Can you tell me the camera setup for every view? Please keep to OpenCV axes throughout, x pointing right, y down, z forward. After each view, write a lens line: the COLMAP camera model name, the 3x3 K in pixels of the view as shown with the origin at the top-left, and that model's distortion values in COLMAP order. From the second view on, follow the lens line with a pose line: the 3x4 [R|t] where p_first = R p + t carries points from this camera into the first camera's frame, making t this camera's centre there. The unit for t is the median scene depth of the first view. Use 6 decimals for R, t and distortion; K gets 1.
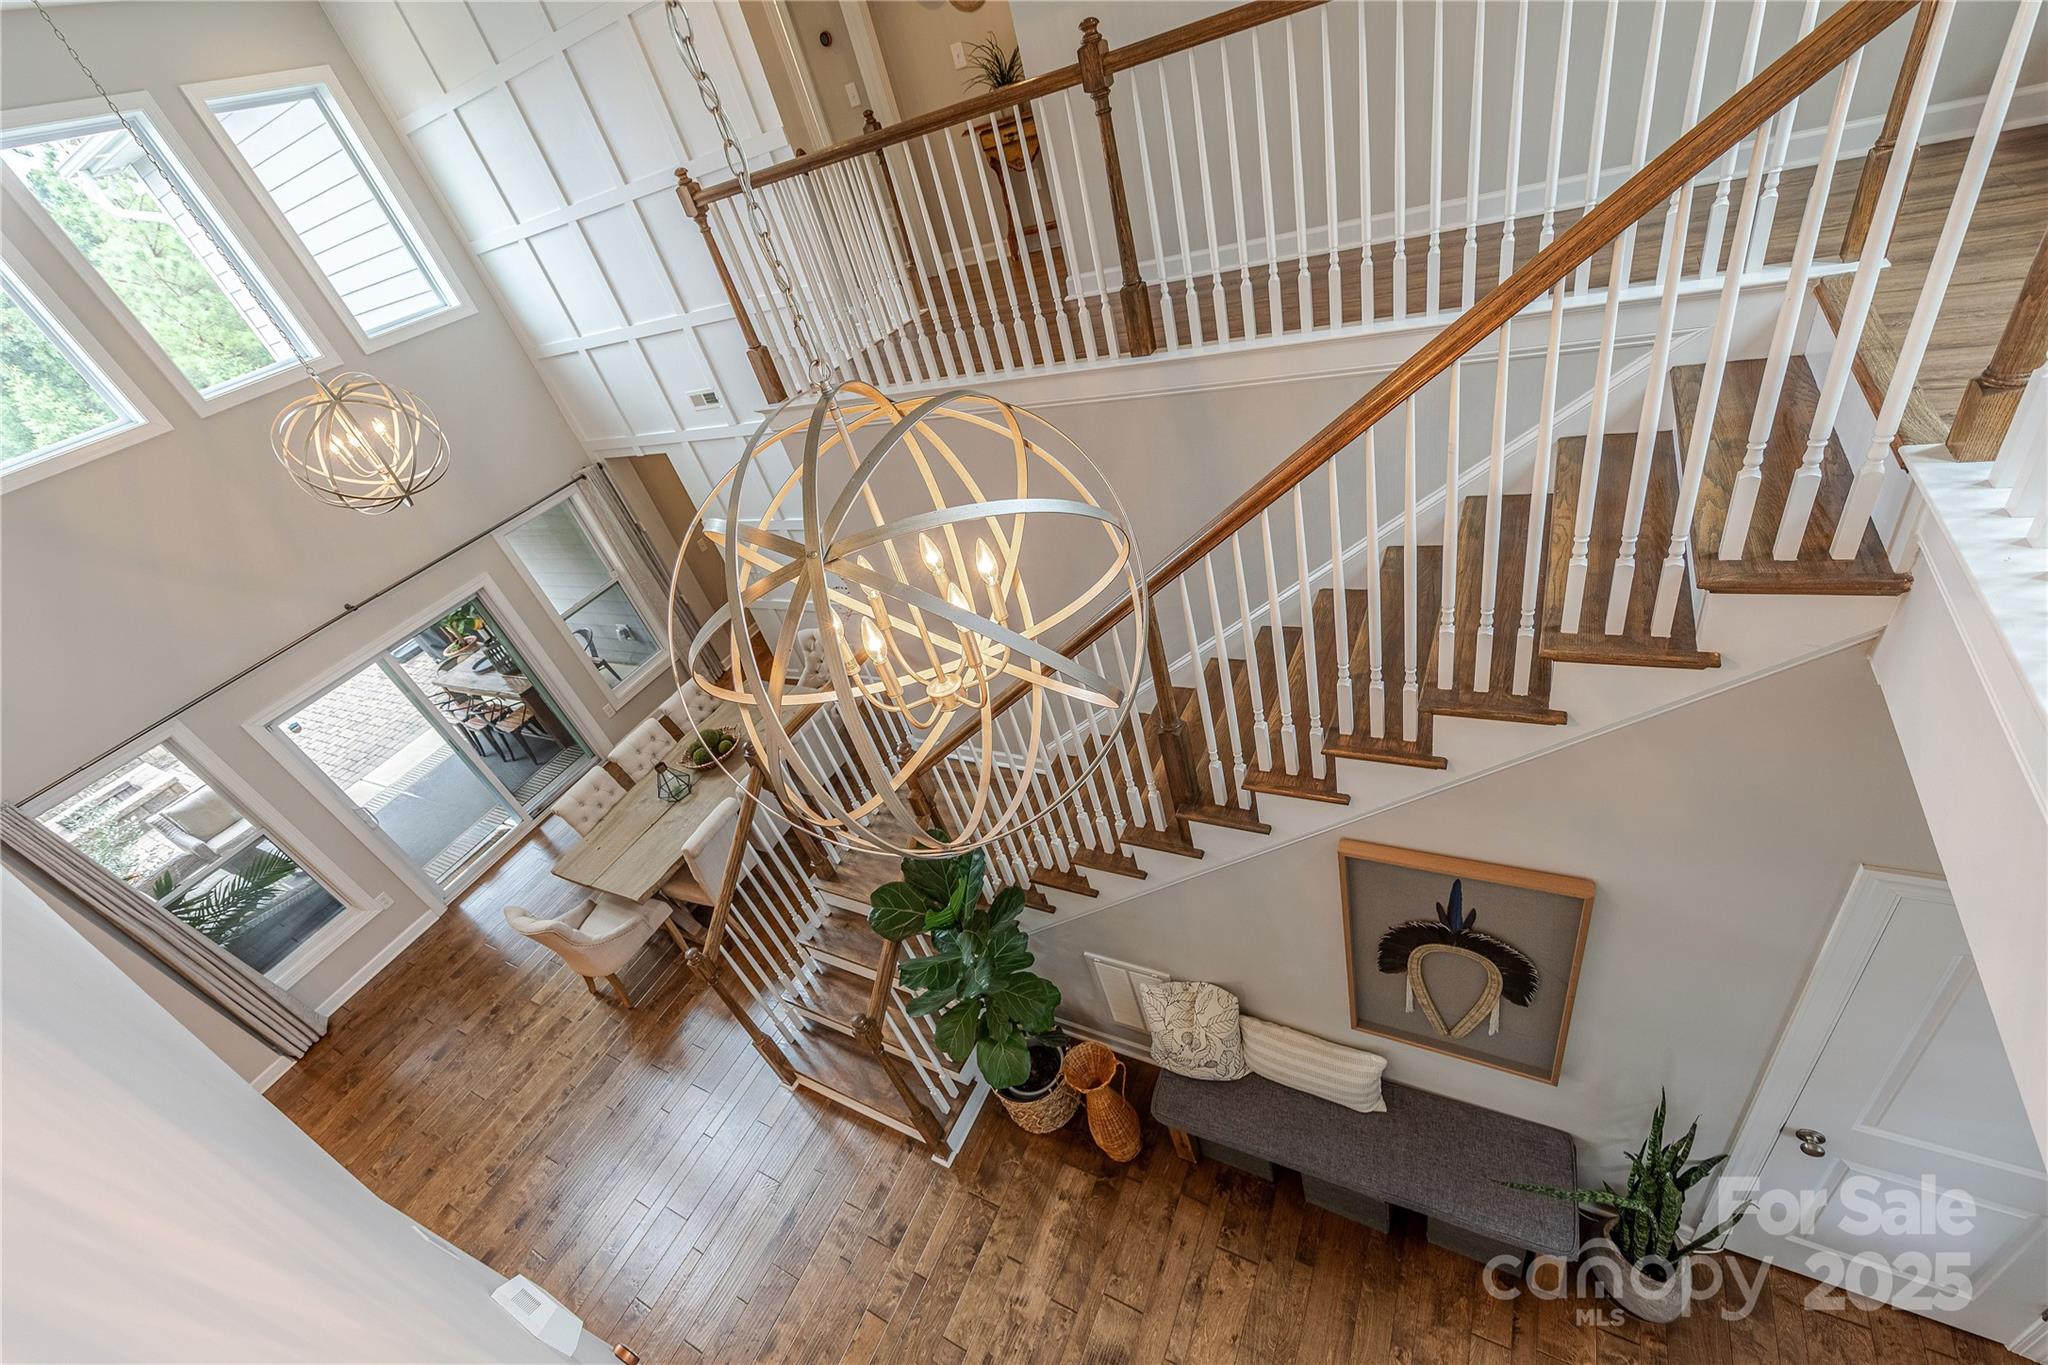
lens RADIAL K [[847.5, 0, 1020.1], [0, 847.5, 686.8], [0, 0, 1]] dist [0.002548, 0.000223]
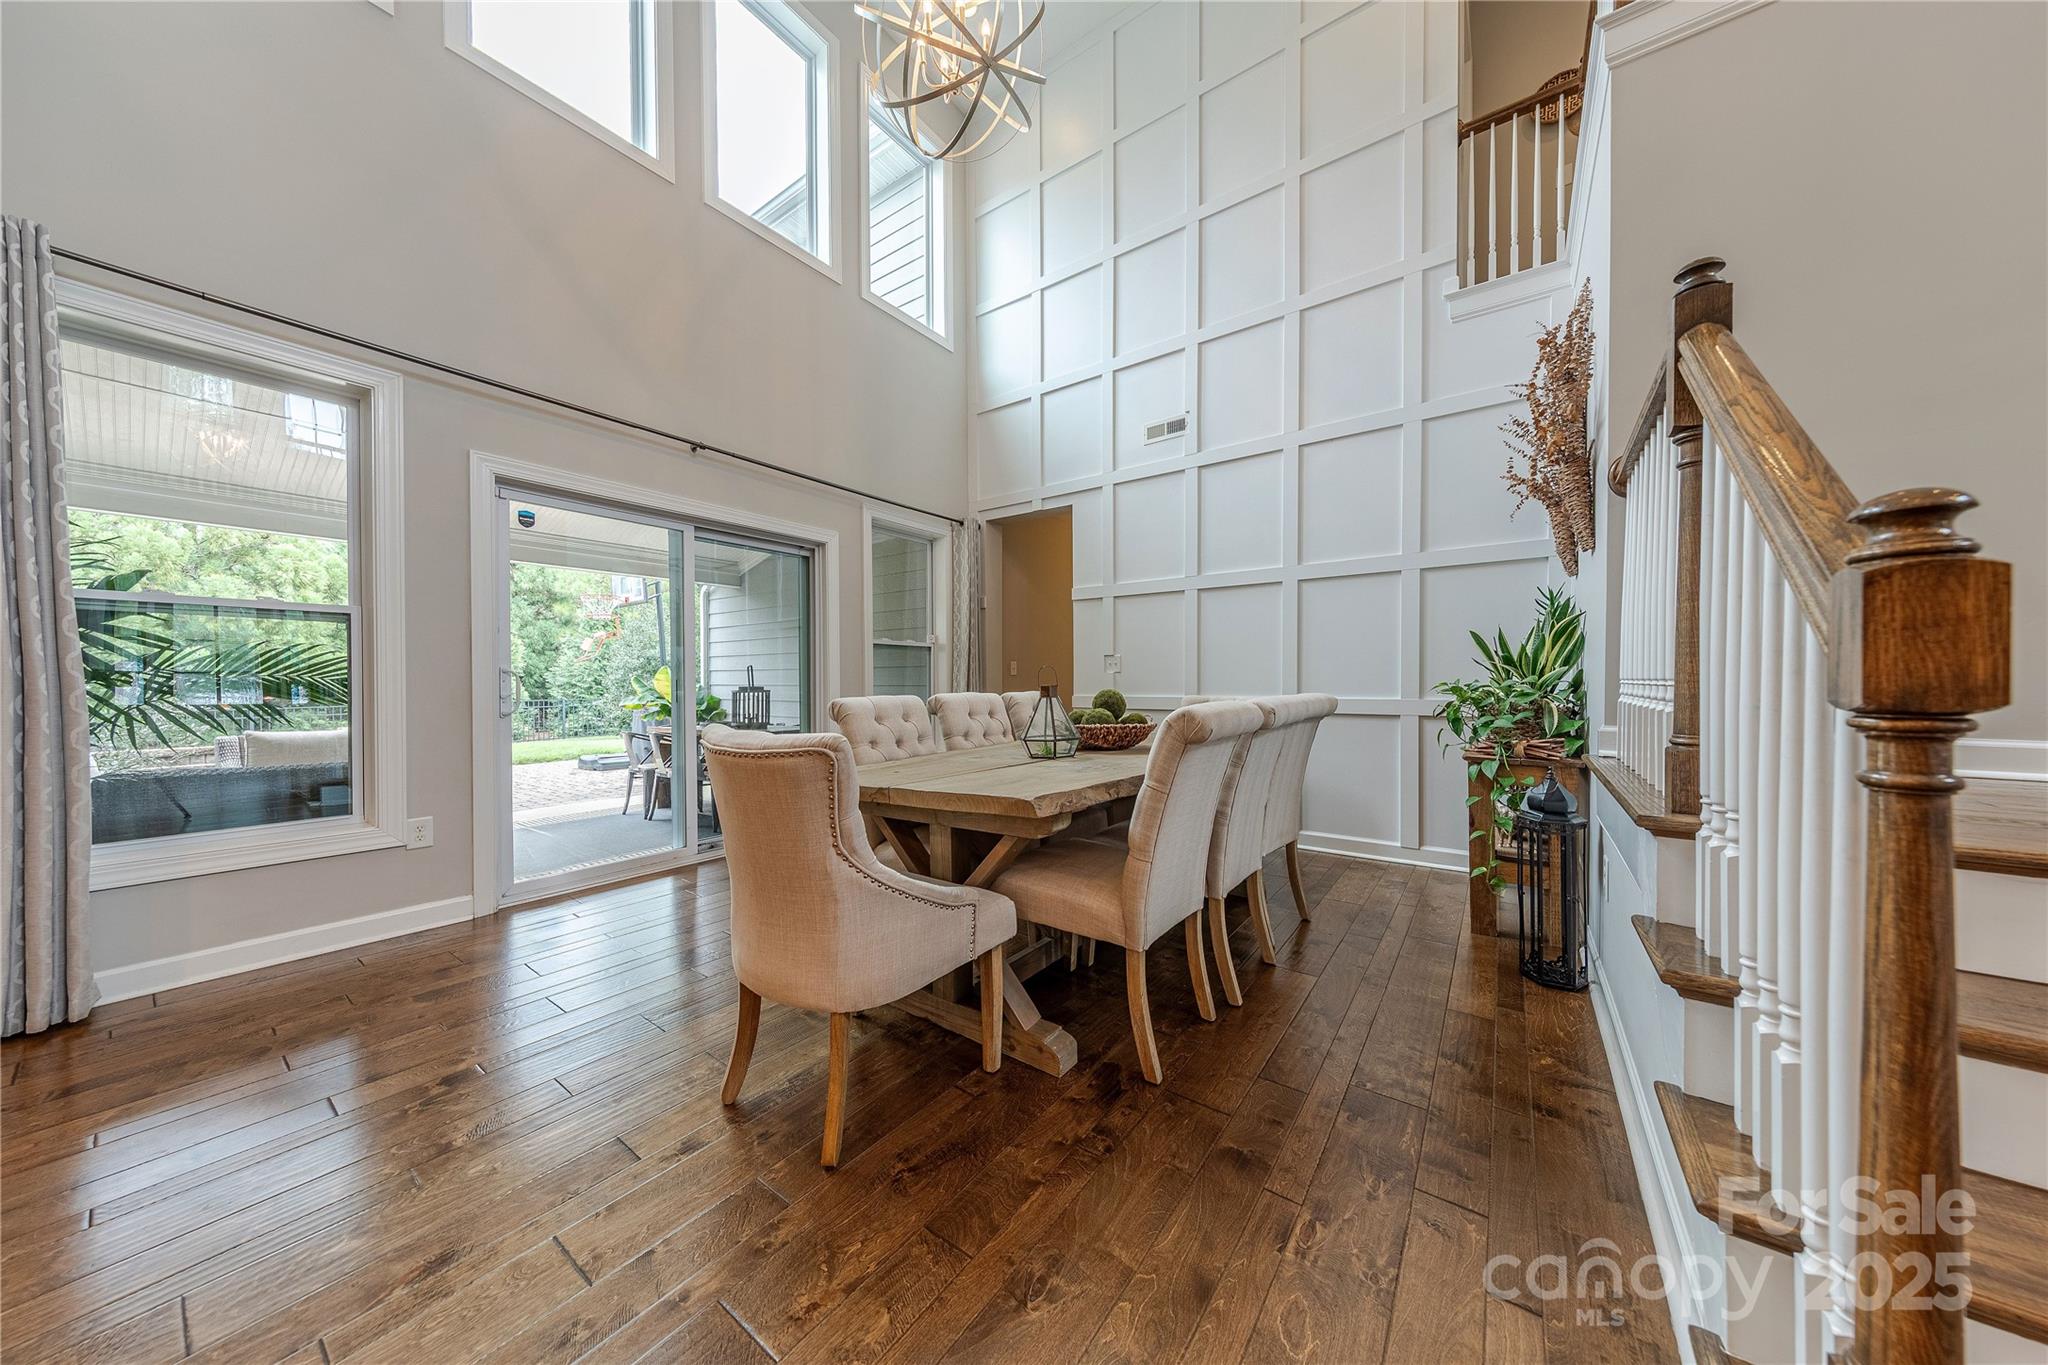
lens RADIAL K [[646.0, 0, 1034.7], [0, 646.0, 688.4], [0, 0, 1]] dist [0.010593, -0.001250]
pose [[0.957778, 0.253676, -0.135316, -0.334055], [-0.285655, 0.786249, -0.547918, 0.290116], [-0.032601, 0.563438, 0.825515, 0.580548]]
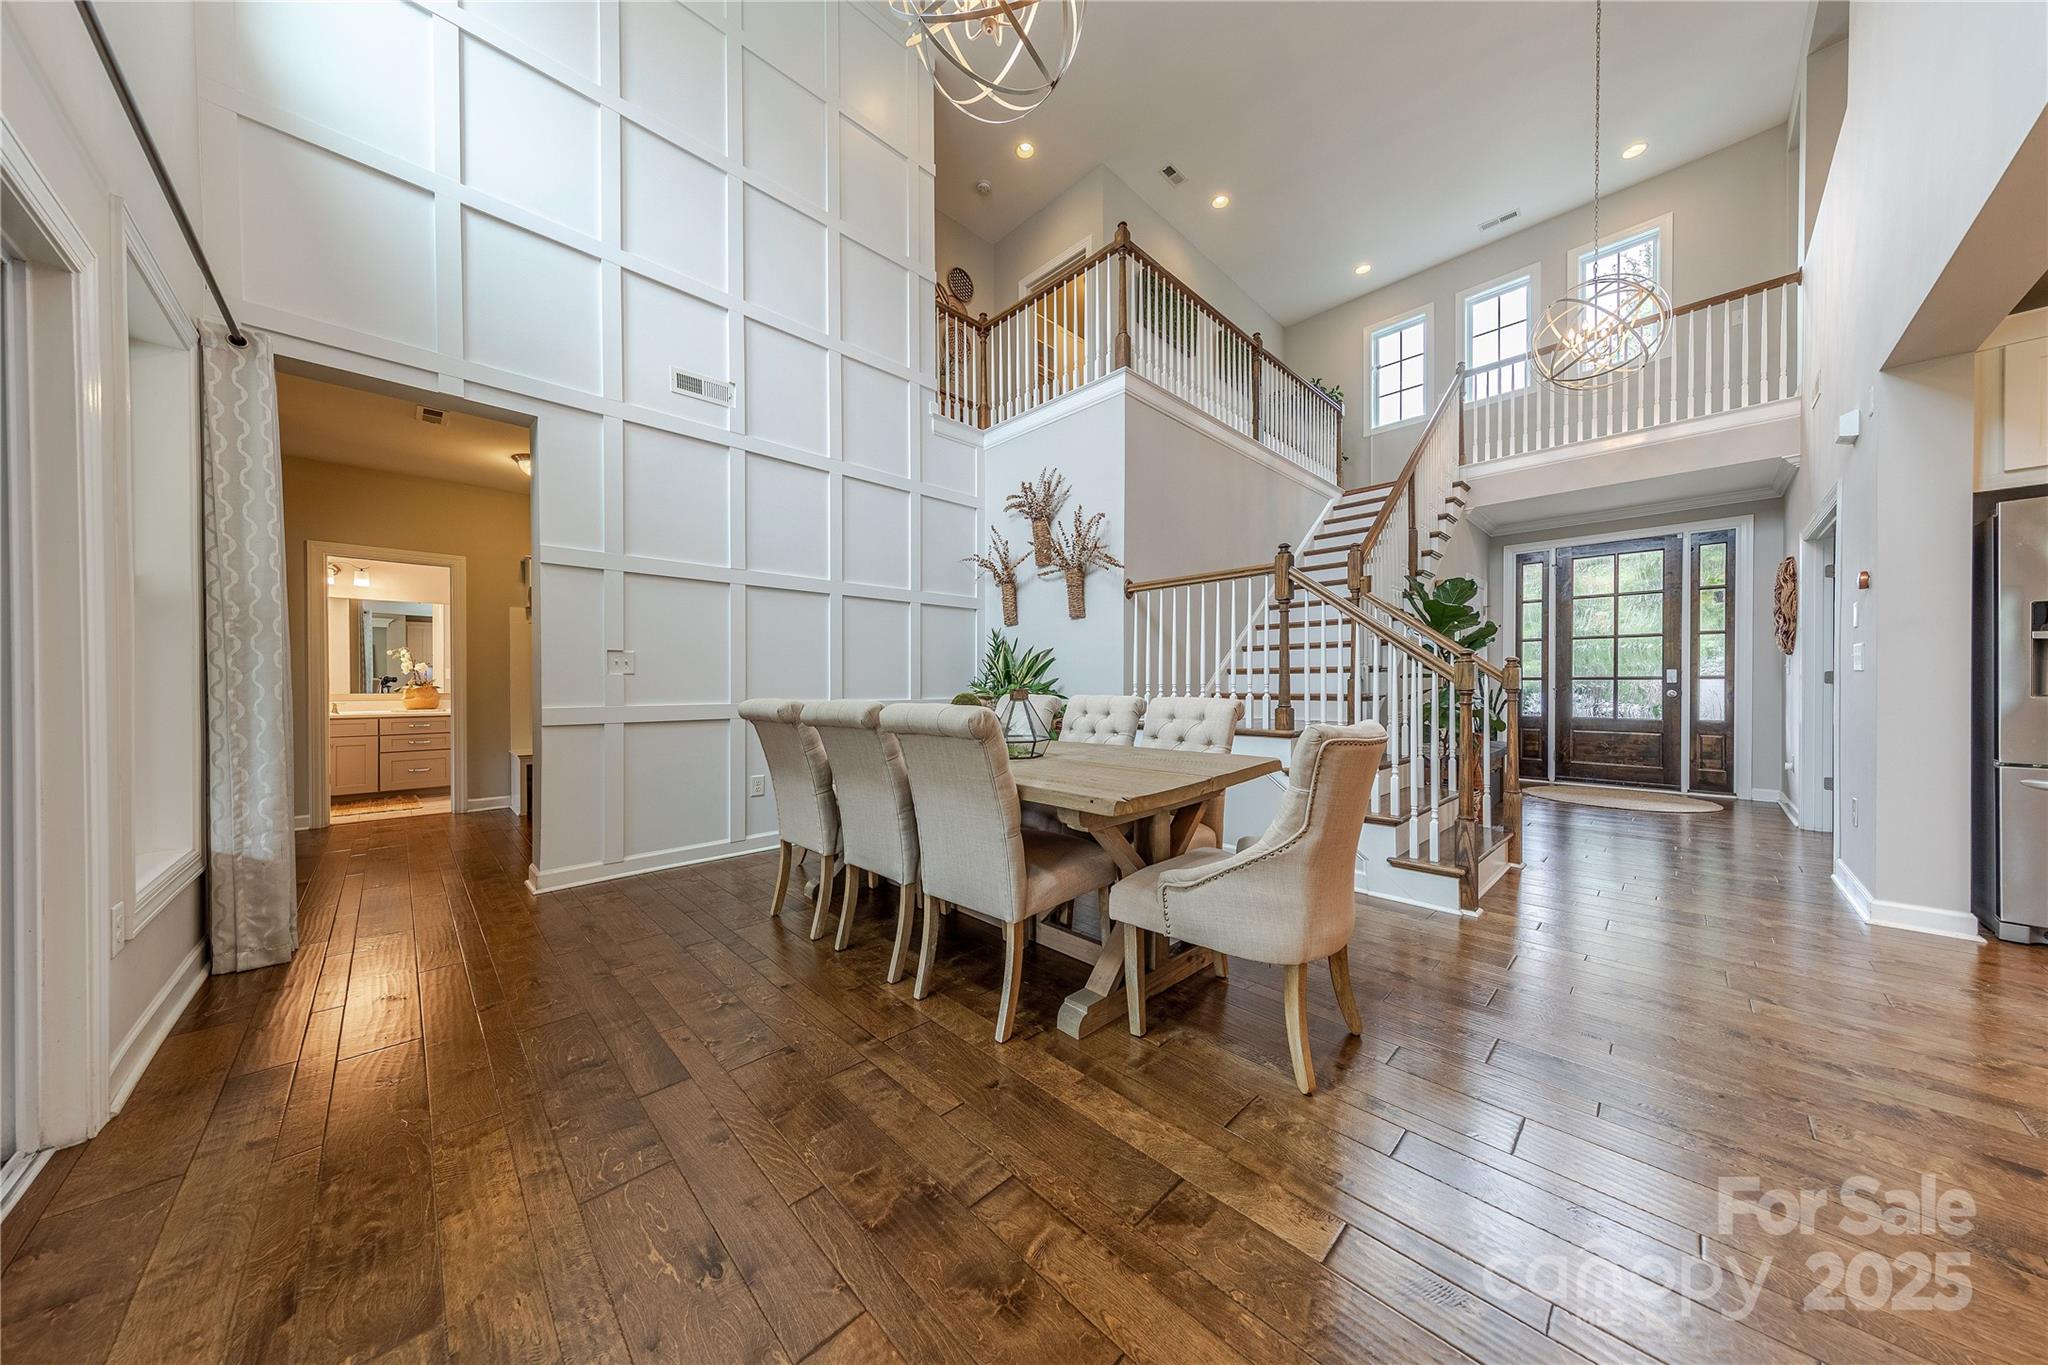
lens RADIAL K [[646.0, 0, 1016.4], [0, 646.0, 686.9], [0, 0, 1]] dist [0.010593, -0.001250]
pose [[0.301637, 0.251007, 0.919788, -0.736971], [0.501796, 0.778502, -0.377010, 0.227076], [-0.810689, 0.575266, 0.108871, 0.845678]]
